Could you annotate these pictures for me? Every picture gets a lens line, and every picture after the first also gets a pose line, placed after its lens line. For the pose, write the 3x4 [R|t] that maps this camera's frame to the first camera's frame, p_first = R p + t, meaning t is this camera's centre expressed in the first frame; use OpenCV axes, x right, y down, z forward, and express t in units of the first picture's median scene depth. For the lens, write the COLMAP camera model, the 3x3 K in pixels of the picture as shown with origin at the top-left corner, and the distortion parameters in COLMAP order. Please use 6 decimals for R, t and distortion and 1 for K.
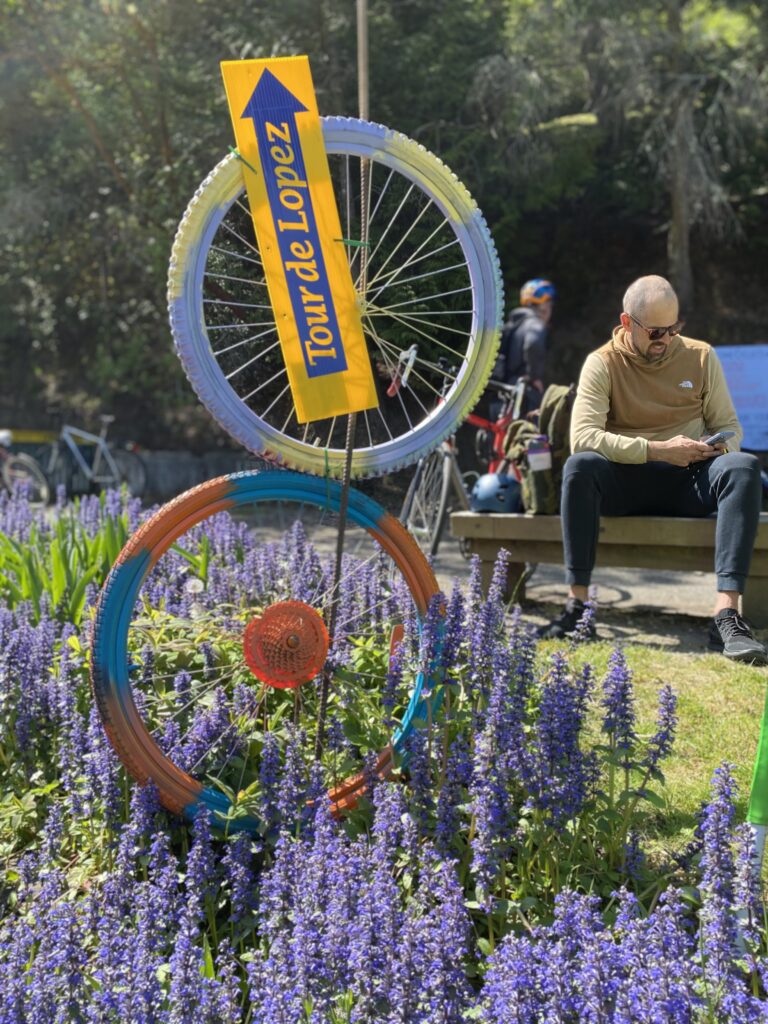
lens RADIAL K [[777.5, 0, 379.9], [0, 777.5, 512.4], [0, 0, 1]] dist [0.044544, -0.002361]
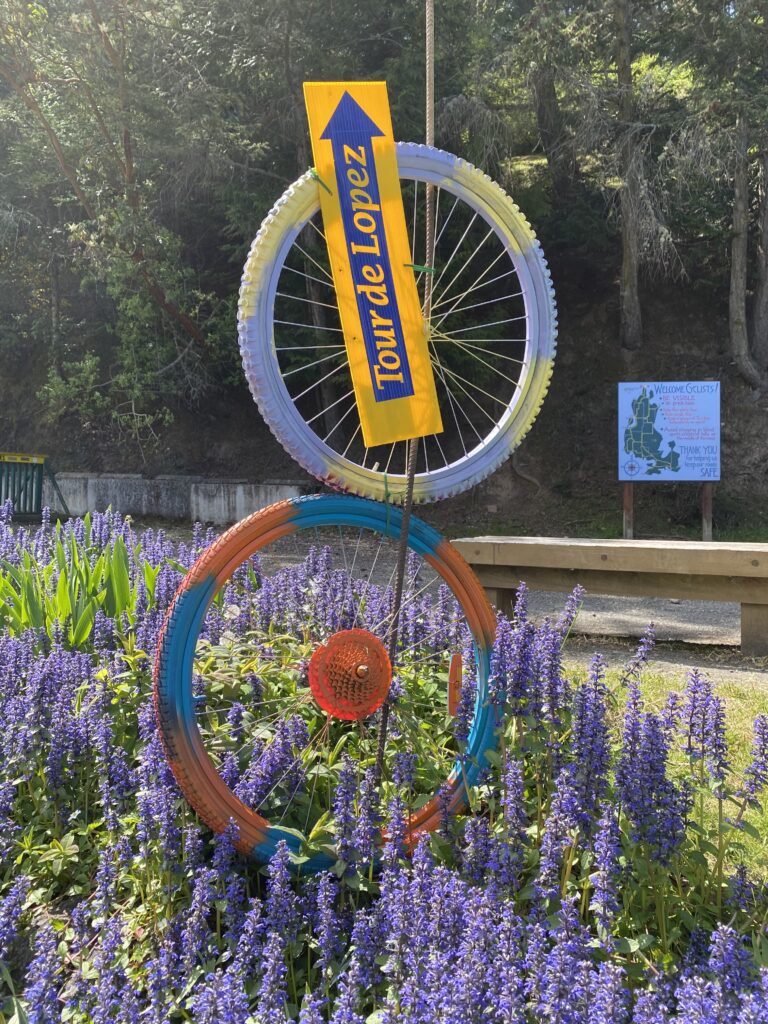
lens RADIAL K [[777.5, 0, 385.3], [0, 777.5, 512.5], [0, 0, 1]] dist [0.044544, -0.002361]
pose [[0.995867, 0.013099, 0.089869, -0.166367], [-0.010451, 0.999499, -0.029868, -0.003661], [-0.090215, 0.028805, 0.995506, 0.022696]]
